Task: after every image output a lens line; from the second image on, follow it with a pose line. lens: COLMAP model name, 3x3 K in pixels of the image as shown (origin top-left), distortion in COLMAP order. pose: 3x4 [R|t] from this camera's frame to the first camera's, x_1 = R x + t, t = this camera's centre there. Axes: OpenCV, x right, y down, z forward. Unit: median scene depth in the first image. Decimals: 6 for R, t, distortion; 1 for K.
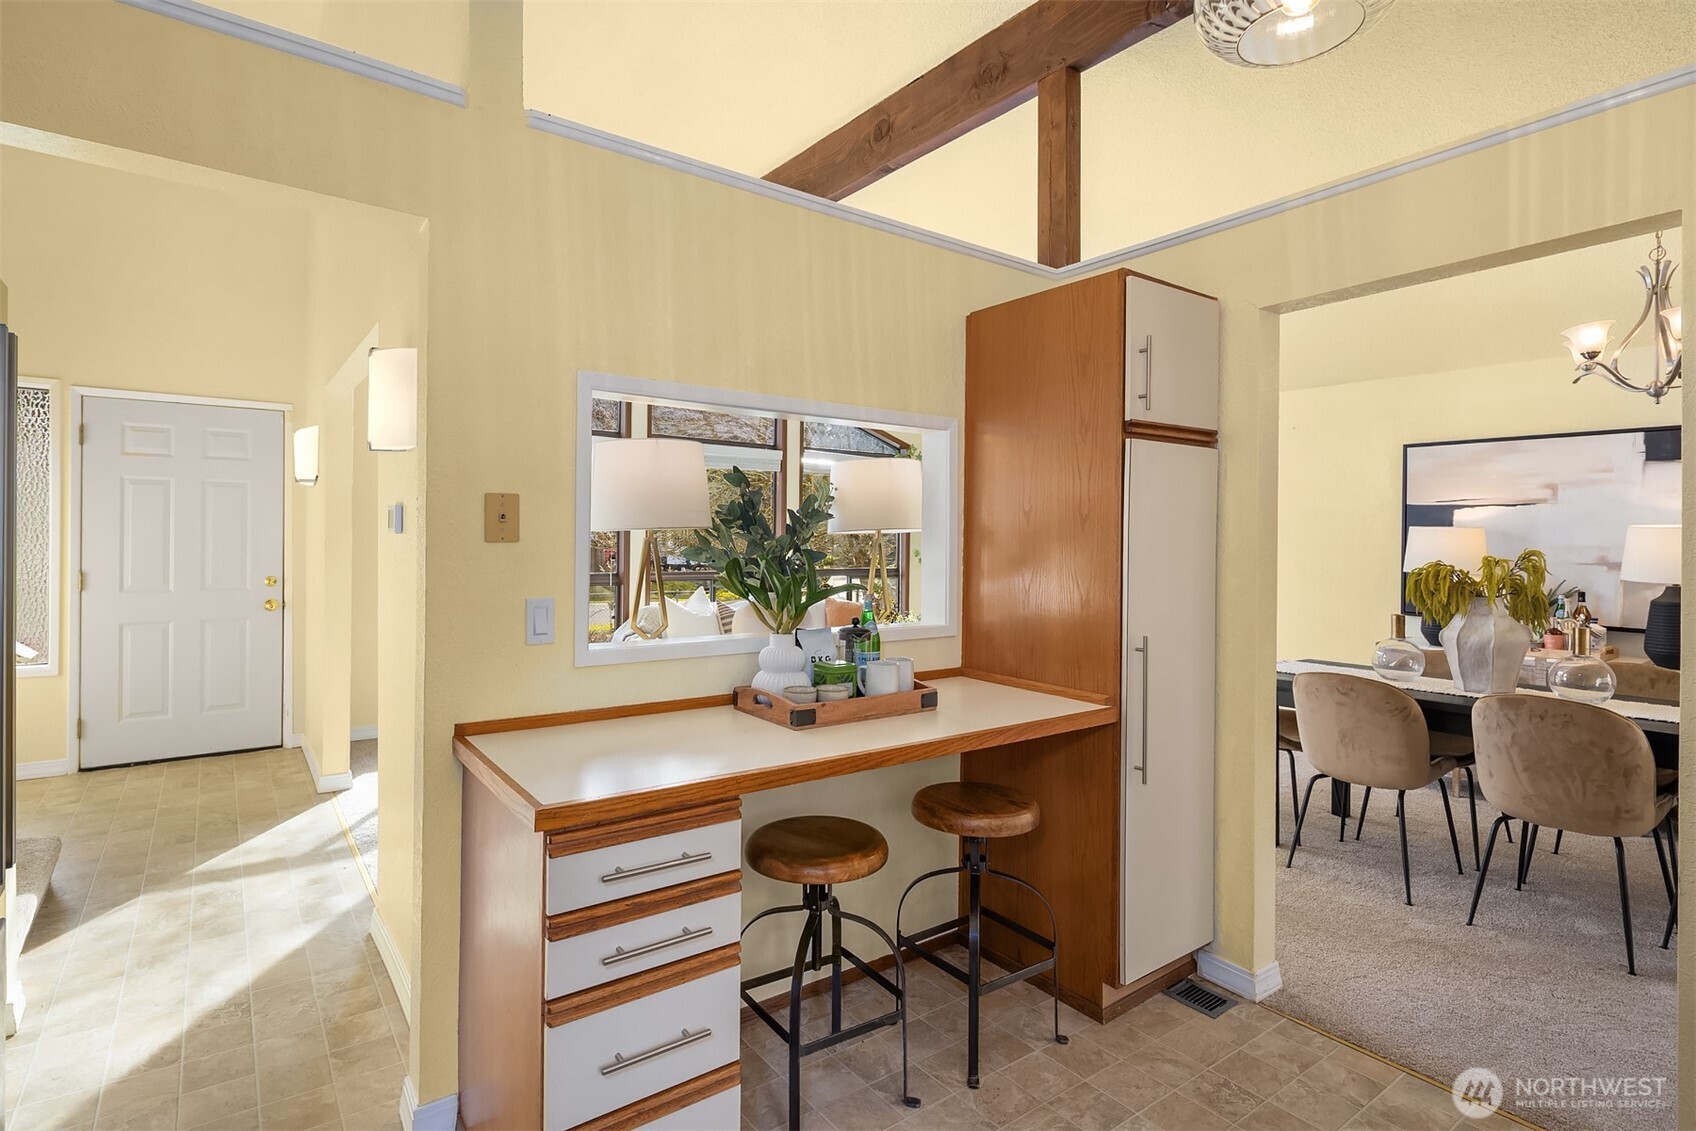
lens RADIAL K [[838.1, 0, 849.7], [0, 838.1, 535.0], [0, 0, 1]] dist [0.000329, -0.000319]
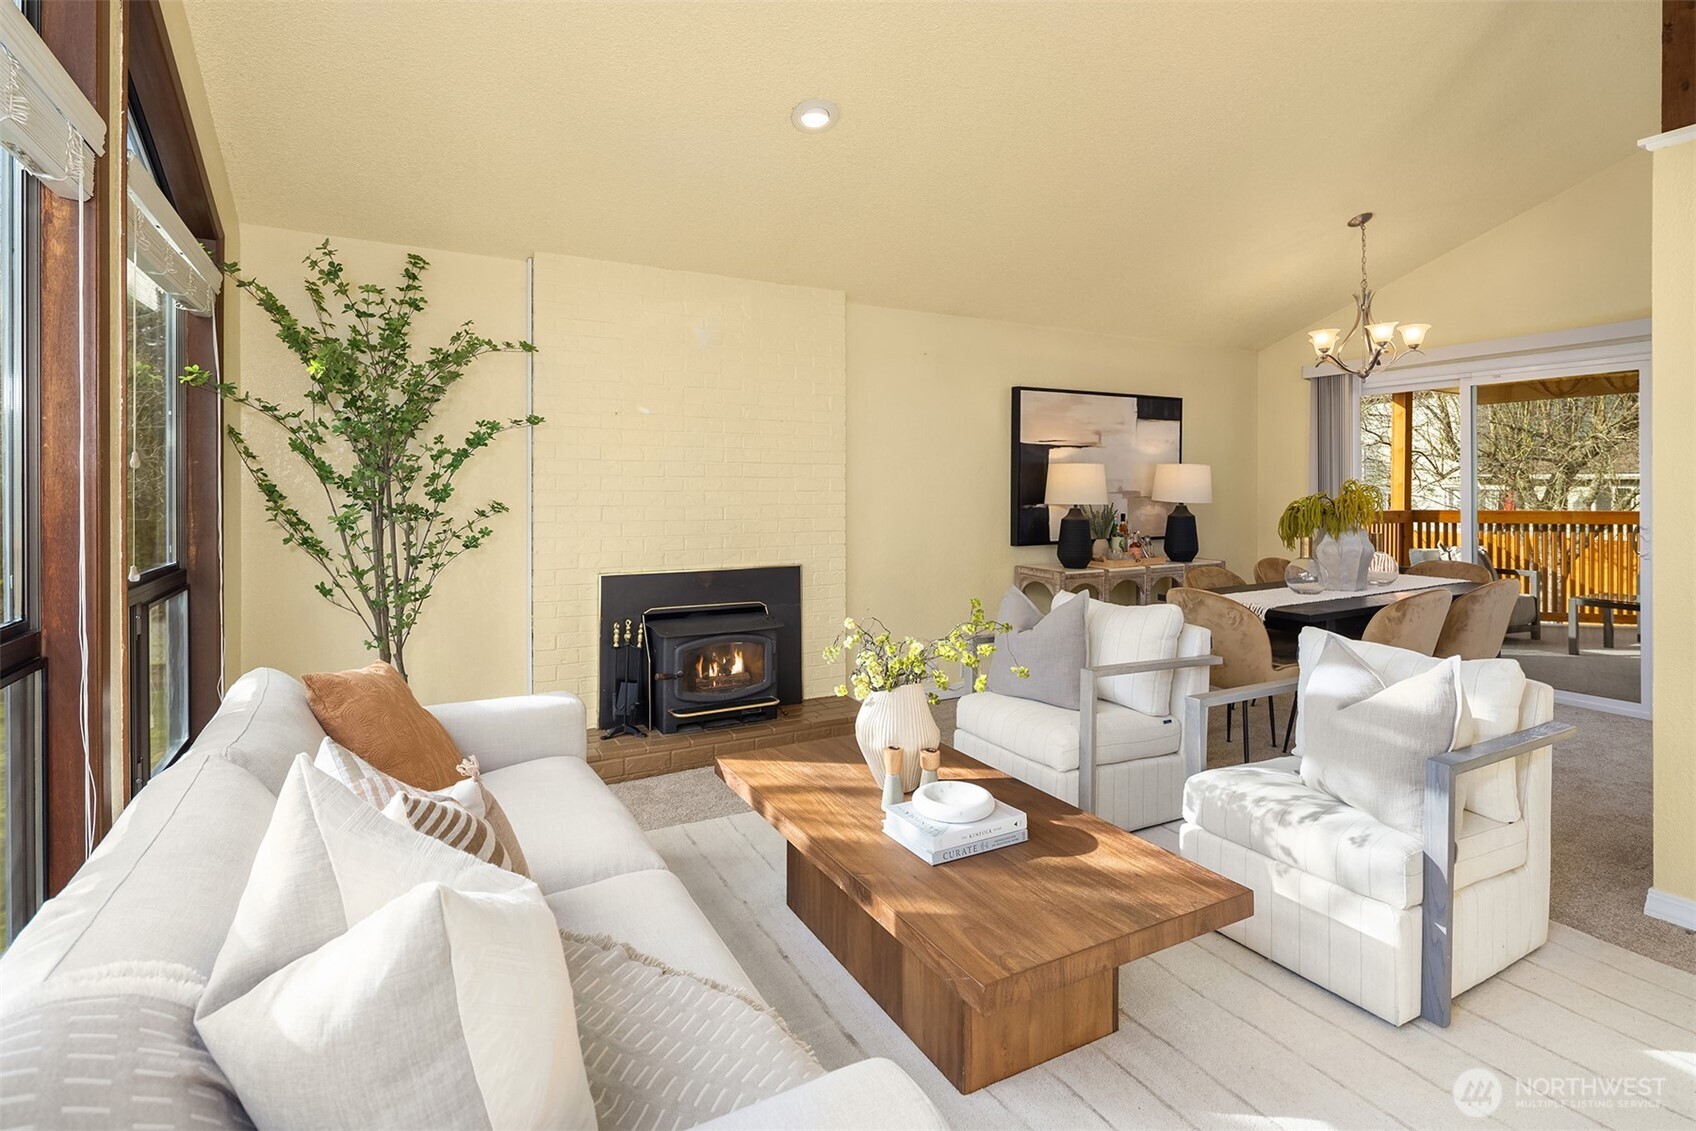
lens RADIAL K [[829.1, 0, 847.6], [0, 829.1, 479.9], [0, 0, 1]] dist [0.002386, -0.000783]
pose [[0.130767, -0.008981, 0.991372, -0.467226], [-0.000146, 0.999959, 0.009078, 0.002213], [-0.991413, -0.001332, 0.130761, 1.212021]]
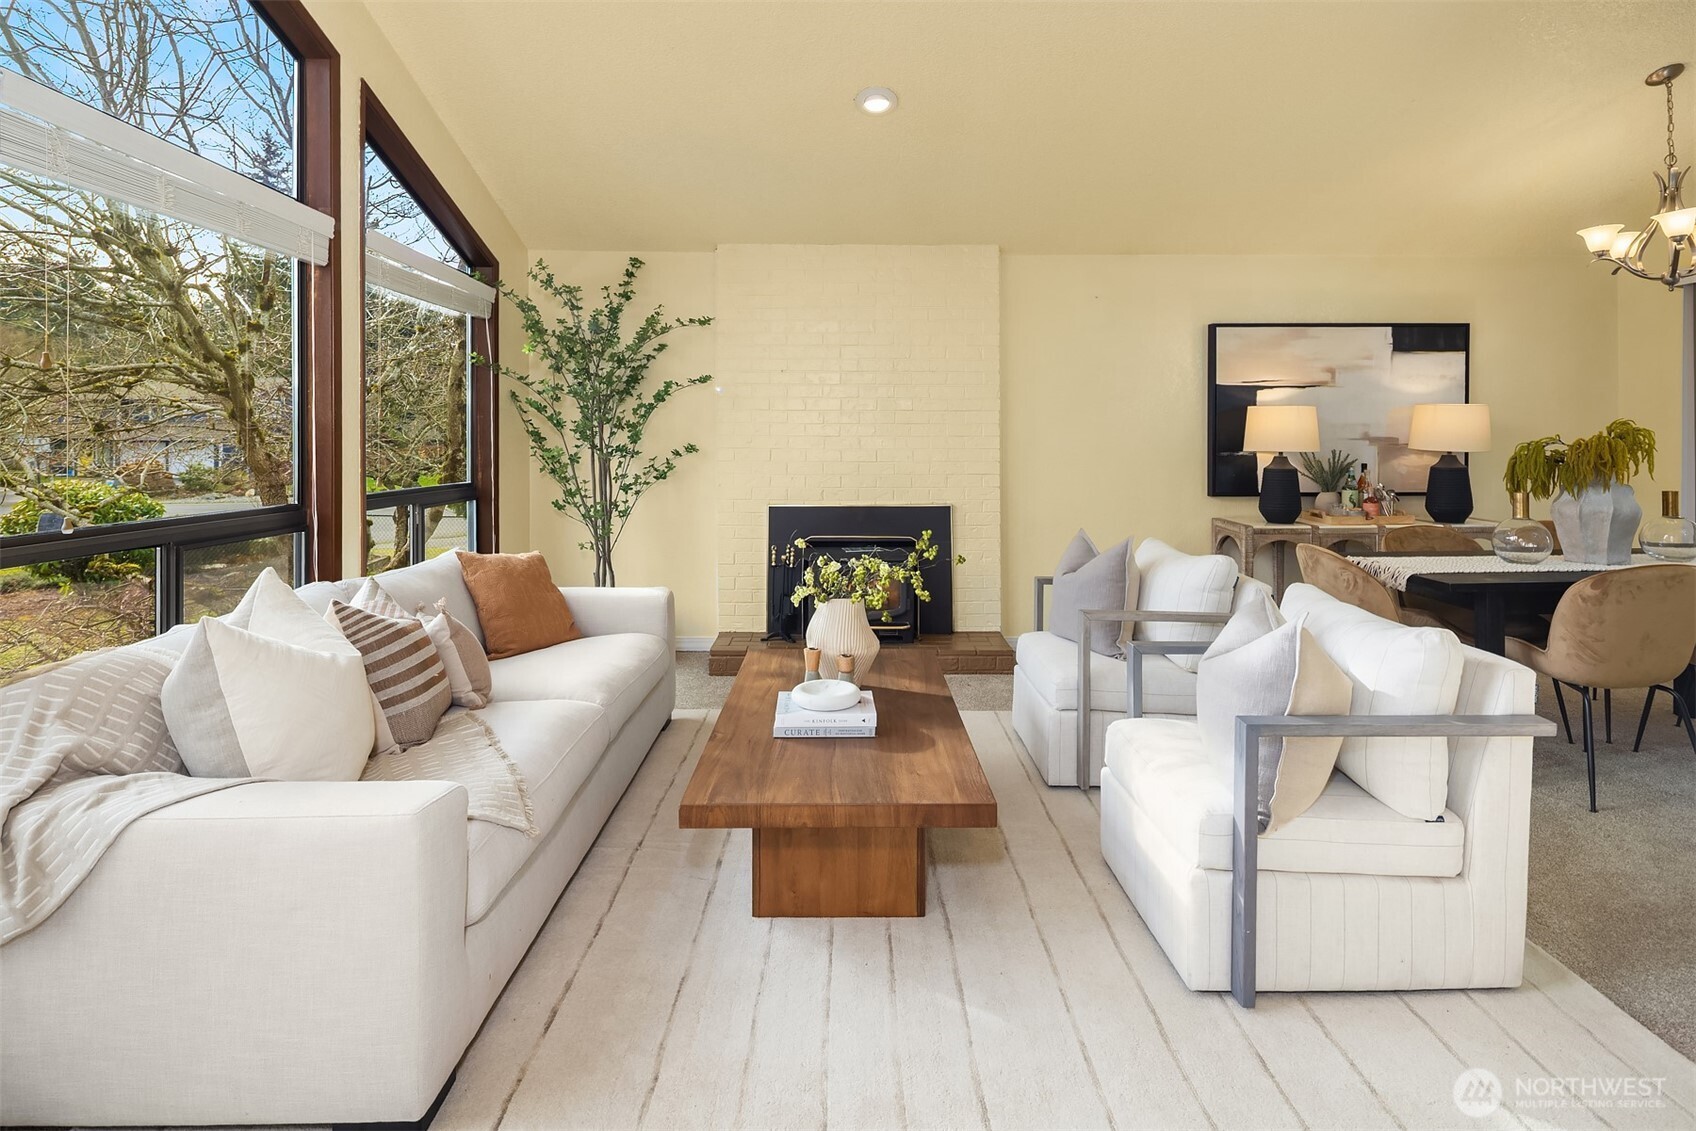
lens RADIAL K [[831.3, 0, 848.9], [0, 831.3, 429.8], [0, 0, 1]] dist [0.002537, 0.000106]
pose [[0.580967, -0.009674, 0.813870, -0.434730], [0.008578, 0.999947, 0.005762, 0.009059], [-0.813882, 0.003634, 0.581019, 0.877911]]
